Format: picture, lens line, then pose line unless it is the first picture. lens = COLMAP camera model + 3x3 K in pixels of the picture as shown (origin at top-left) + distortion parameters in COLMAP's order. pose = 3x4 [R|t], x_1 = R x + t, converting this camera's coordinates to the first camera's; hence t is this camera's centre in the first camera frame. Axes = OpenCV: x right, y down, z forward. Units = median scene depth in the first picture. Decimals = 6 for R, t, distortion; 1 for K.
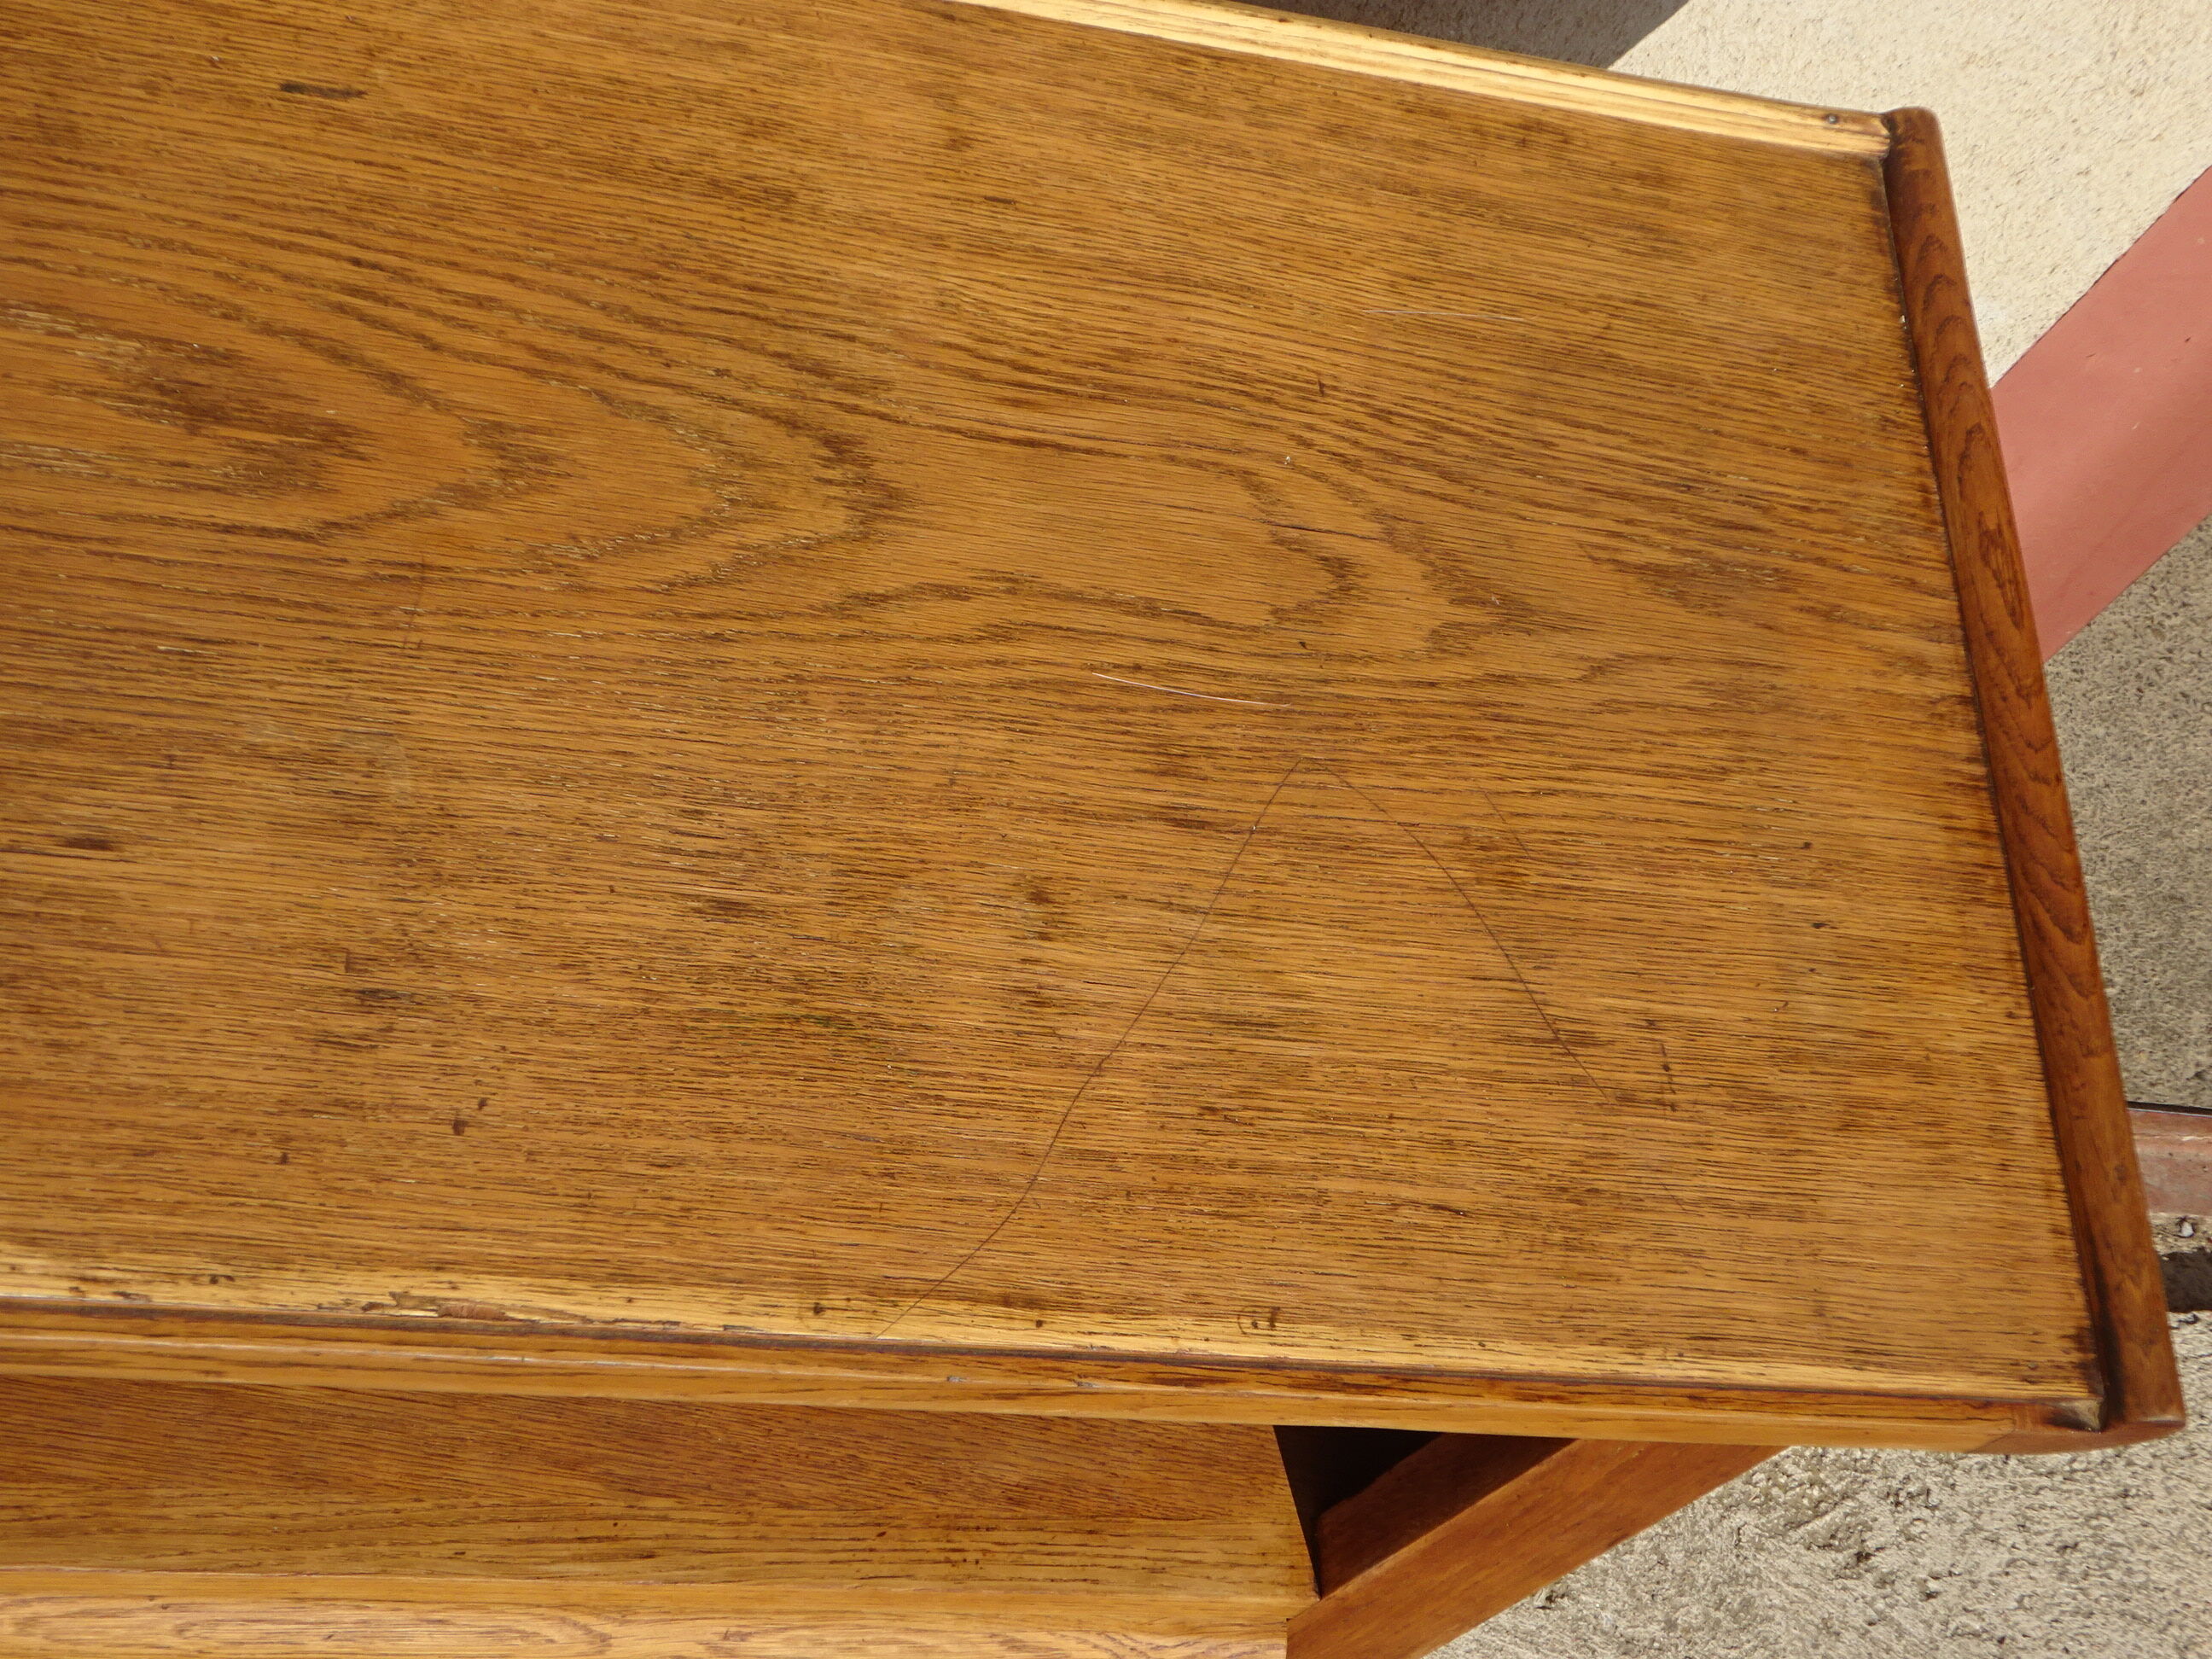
lens RADIAL K [[4228.0, 0, 1128.5], [0, 4228.0, 834.5], [0, 0, 1]] dist [0.023031, 0.000000]
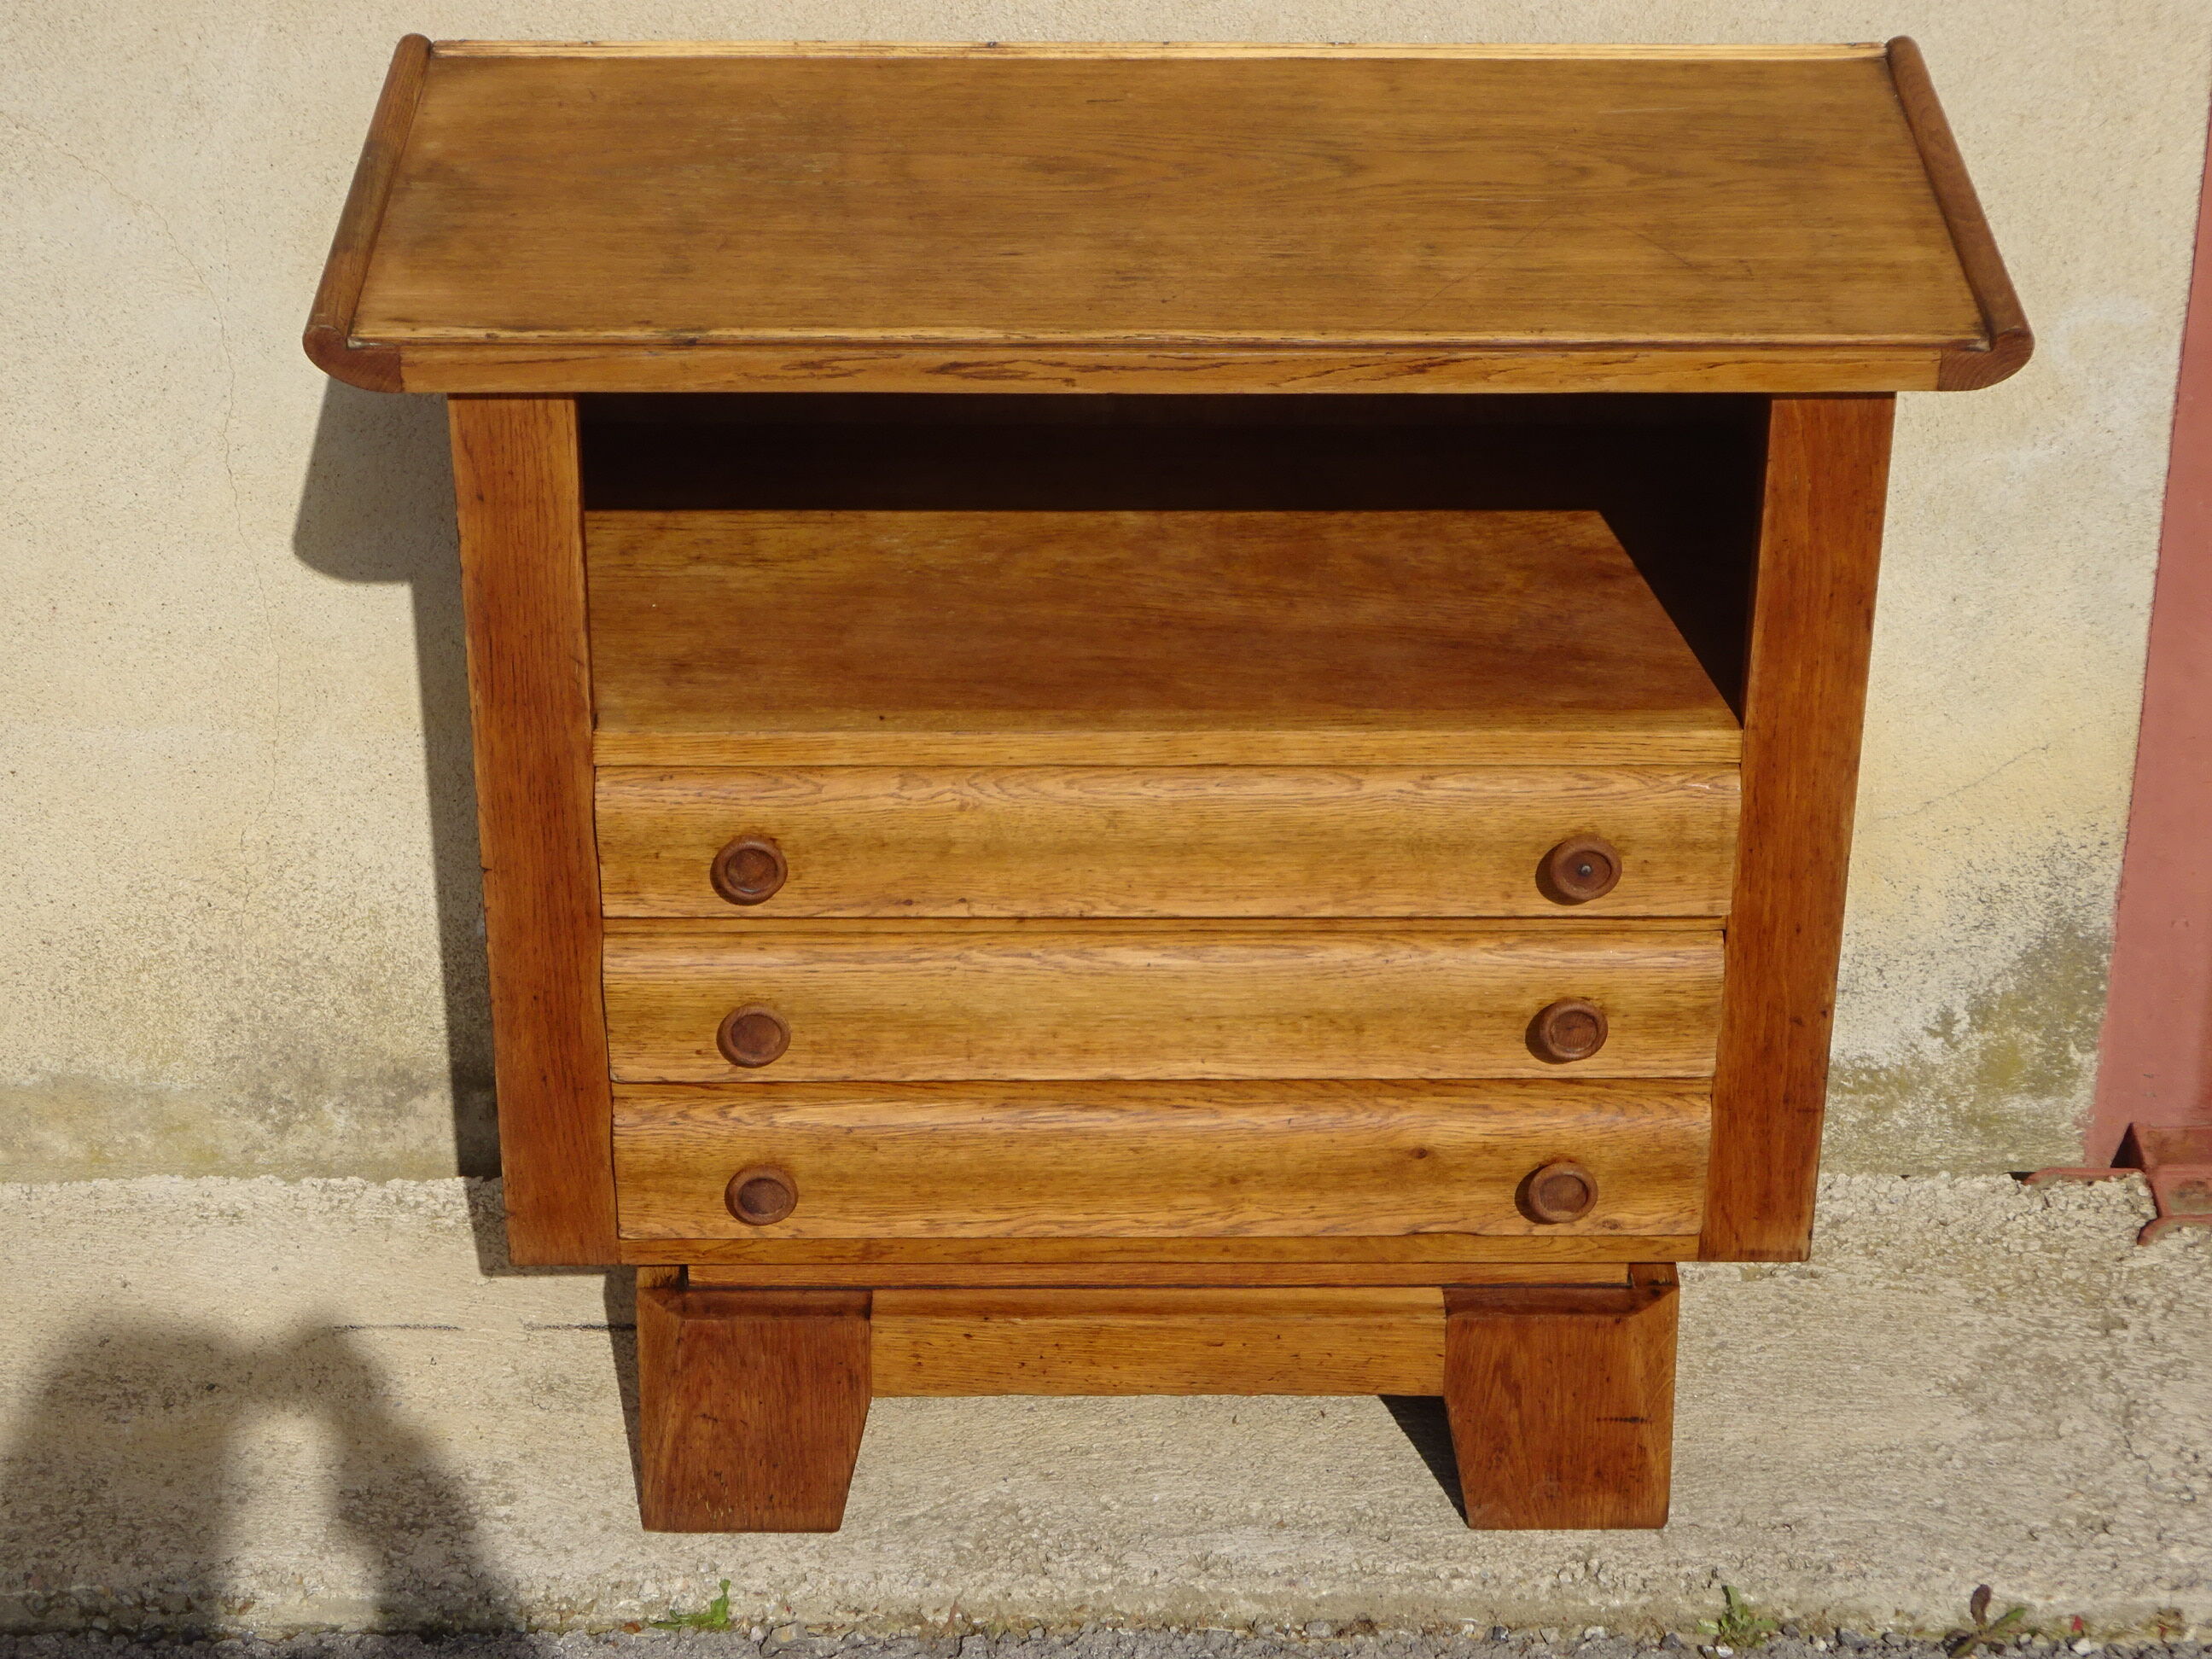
lens RADIAL K [[4808.5, 0, 1147.5], [0, 4808.5, 817.7], [0, 0, 1]] dist [0.008806, 0.000000]
pose [[0.926078, -0.282096, -0.250603, 0.374953], [0.098243, 0.821495, -0.561688, 1.601033], [0.364319, 0.495547, 0.788483, -0.863927]]
